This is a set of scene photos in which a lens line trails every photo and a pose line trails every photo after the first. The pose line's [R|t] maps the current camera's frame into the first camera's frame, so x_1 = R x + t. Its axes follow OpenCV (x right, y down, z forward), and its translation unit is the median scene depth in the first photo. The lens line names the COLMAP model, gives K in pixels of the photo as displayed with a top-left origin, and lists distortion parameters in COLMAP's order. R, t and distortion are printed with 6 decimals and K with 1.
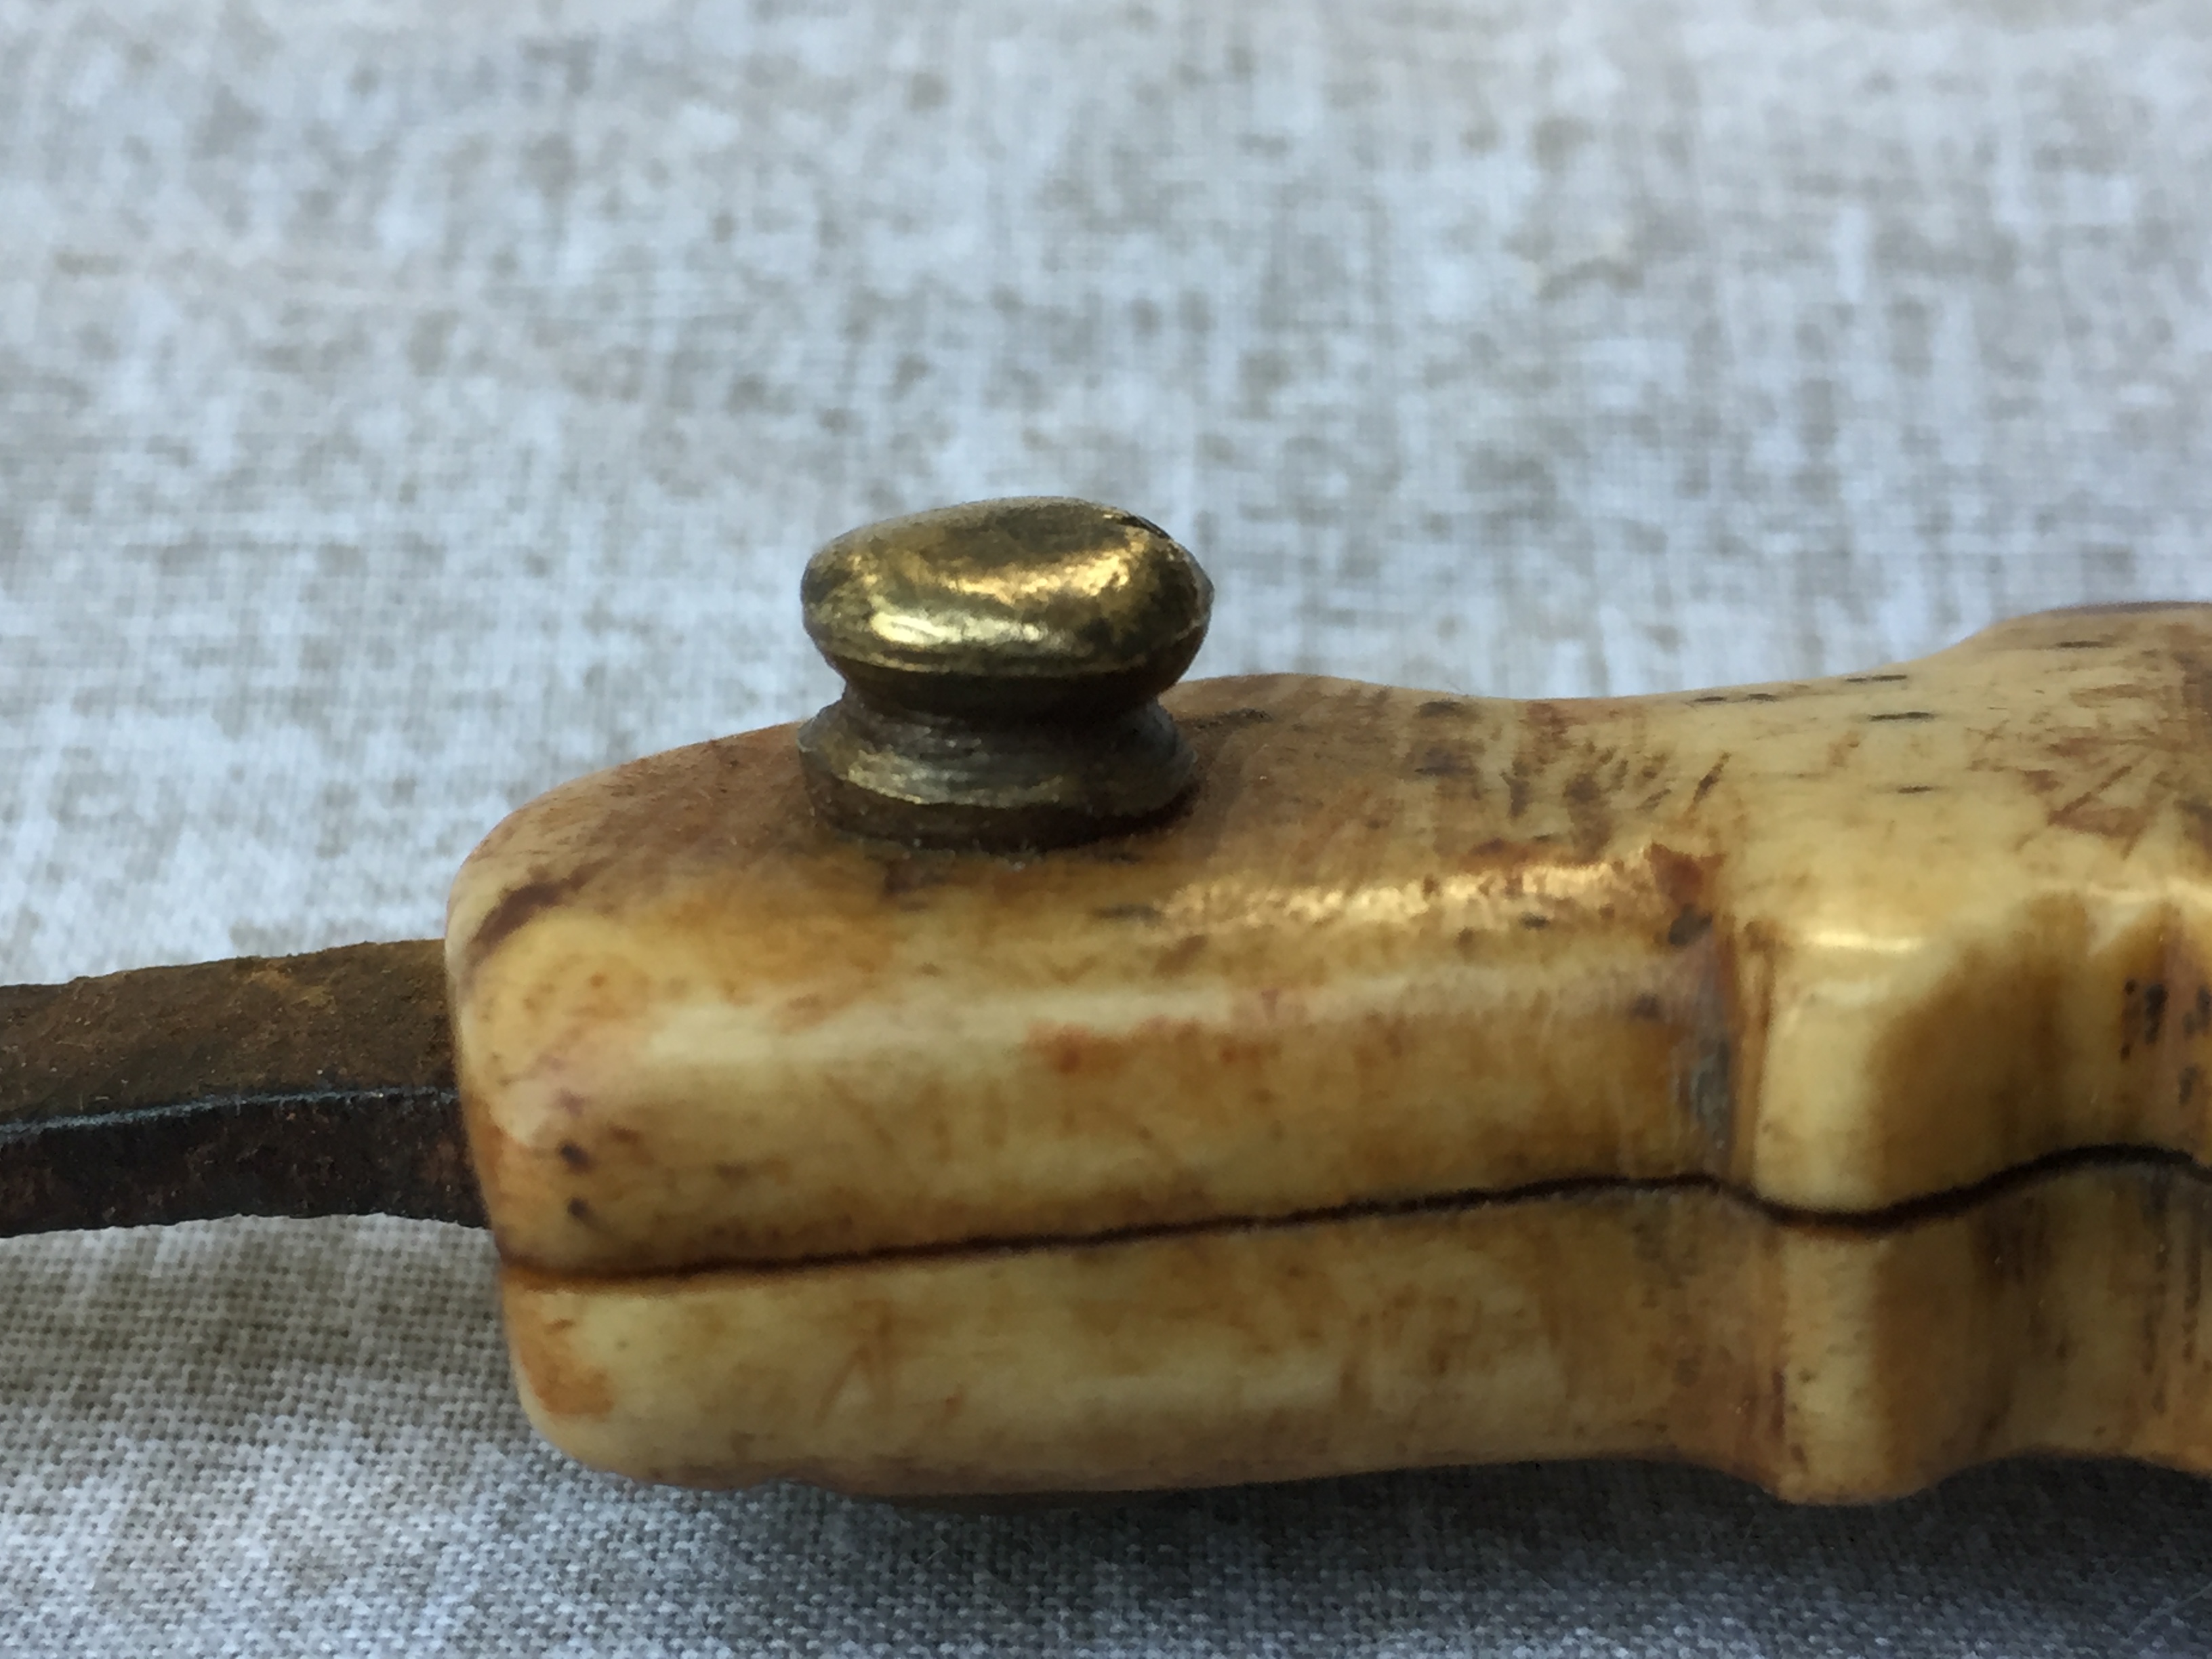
lens RADIAL K [[3623.6, 0, 1106.0], [0, 3623.6, 829.5], [0, 0, 1]] dist [0.020356, 0.089042]
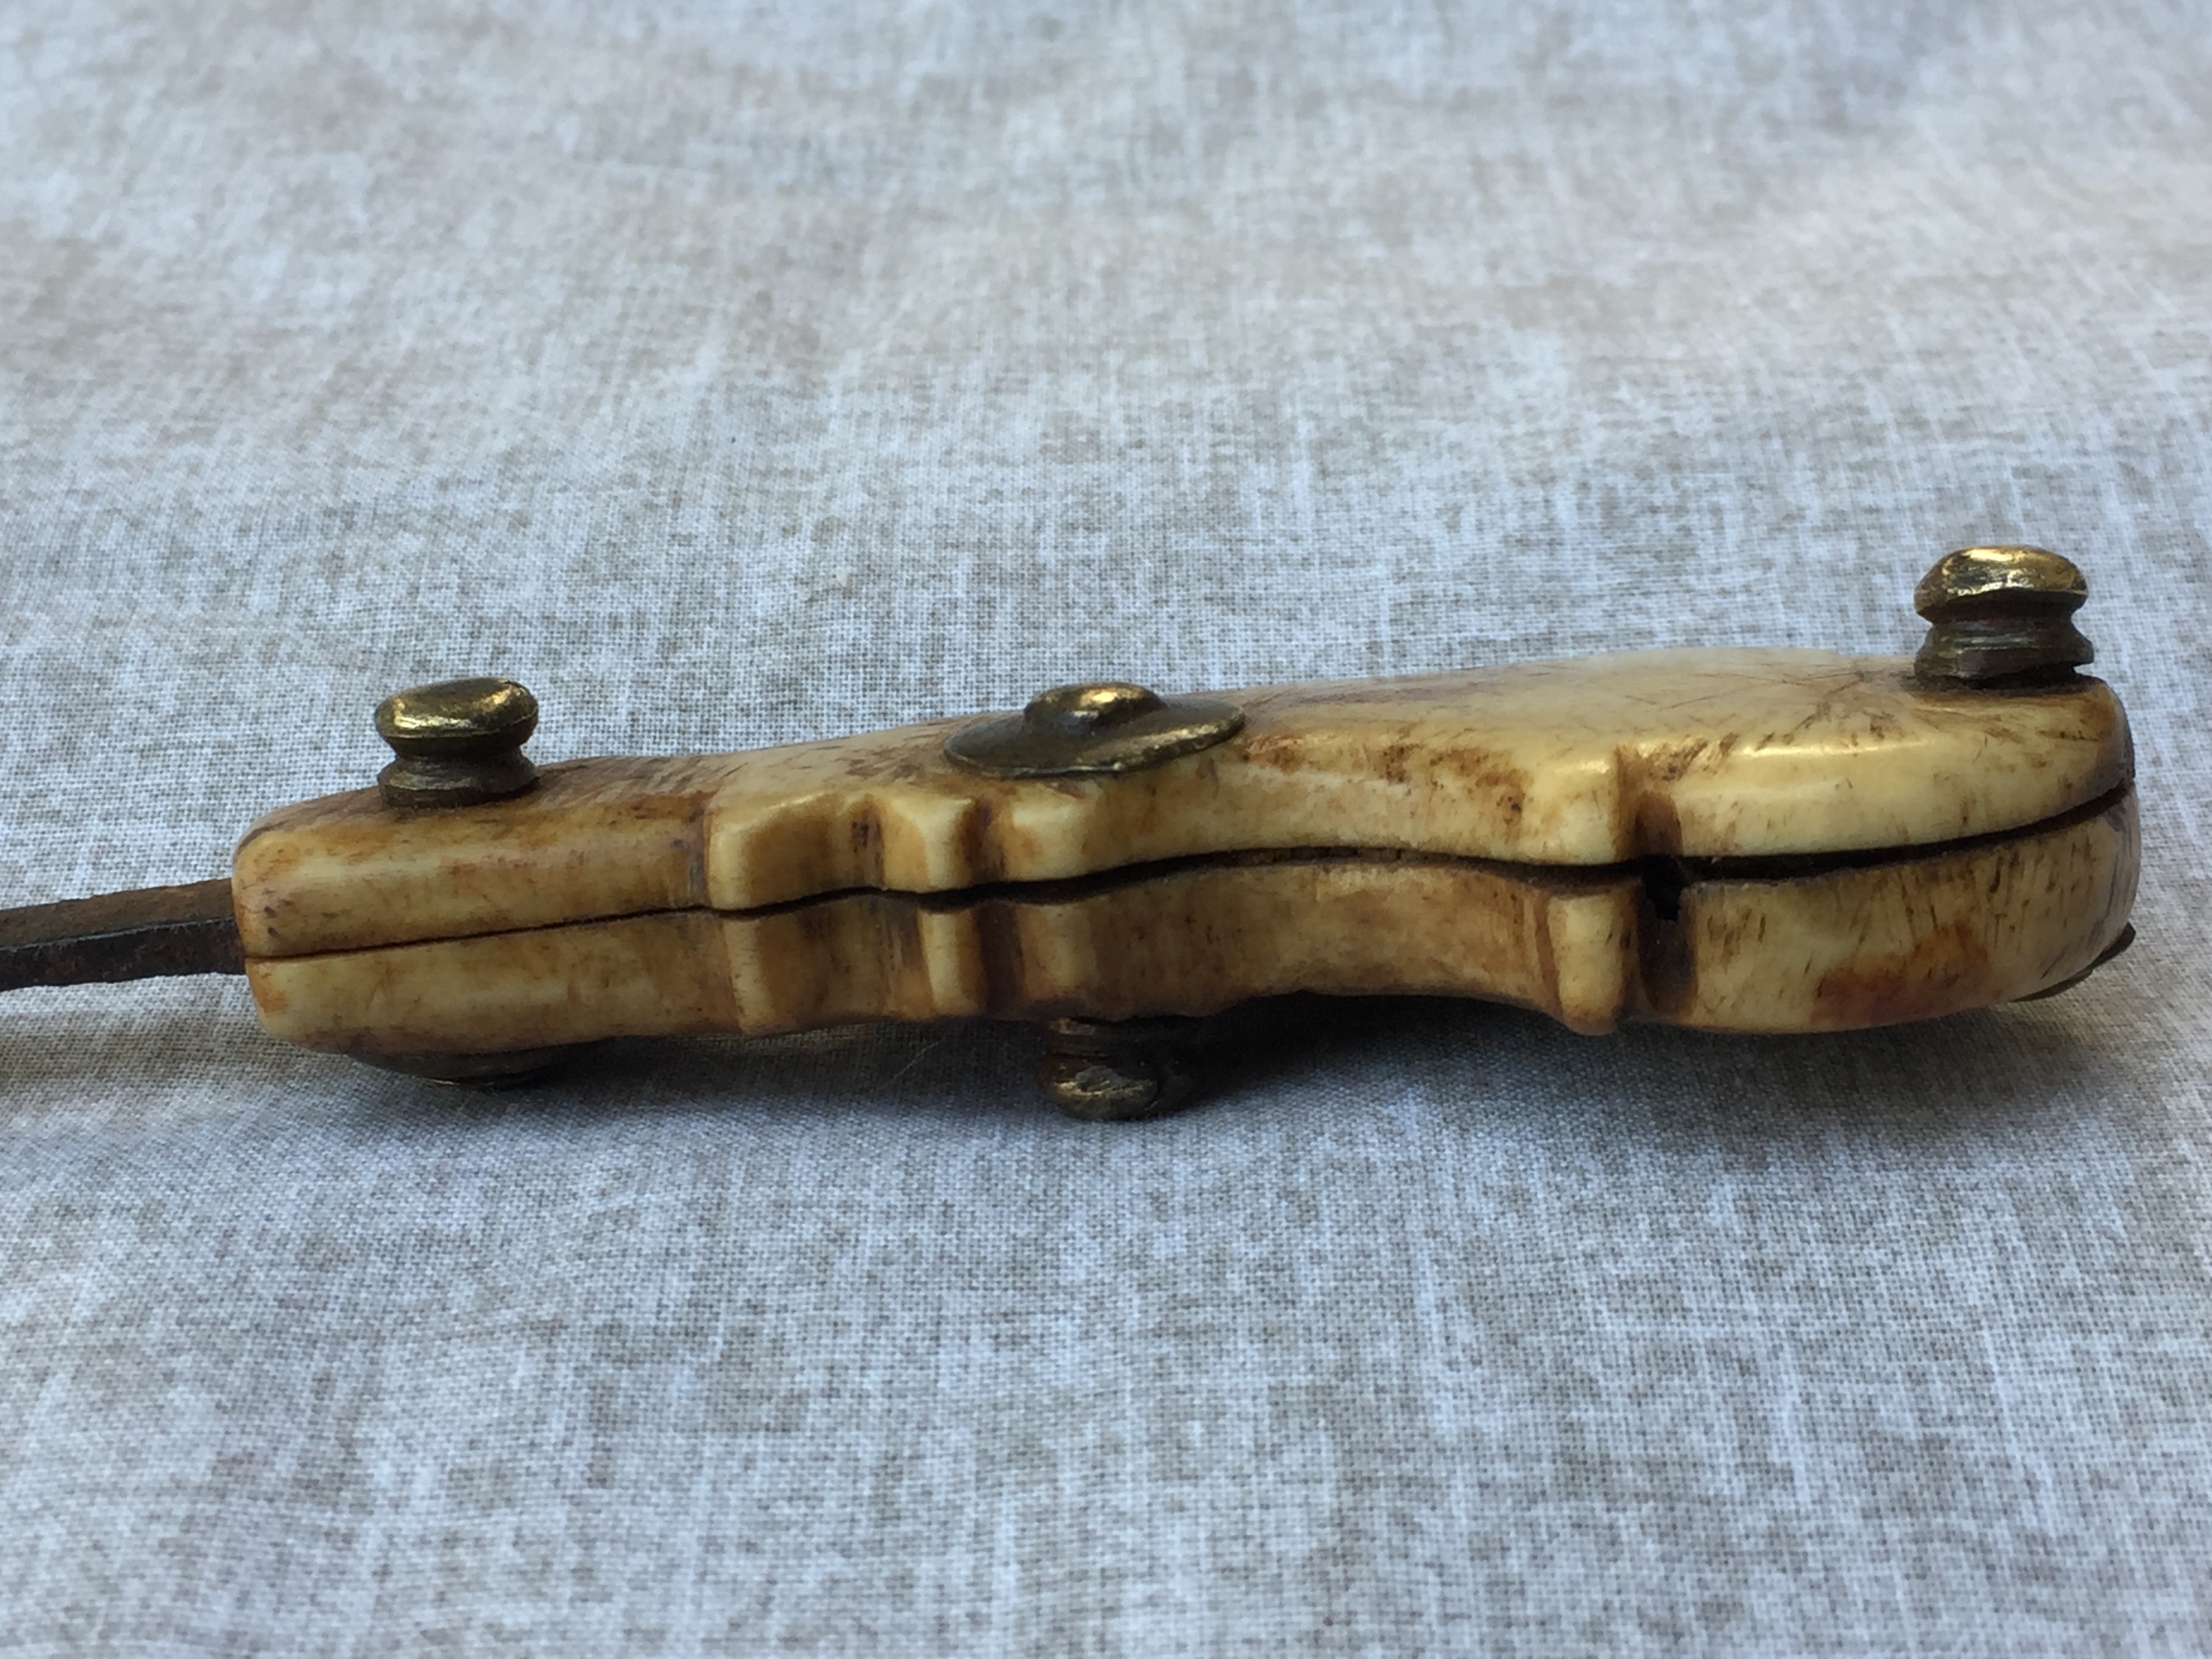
lens RADIAL K [[3430.6, 0, 1106.0], [0, 3430.6, 829.5], [0, 0, 1]] dist [0.033422, 0.074733]
pose [[0.998683, -0.049295, -0.014209, 0.319558], [0.047369, 0.992400, -0.113569, 0.217243], [0.019699, 0.112746, 0.993429, -0.954620]]
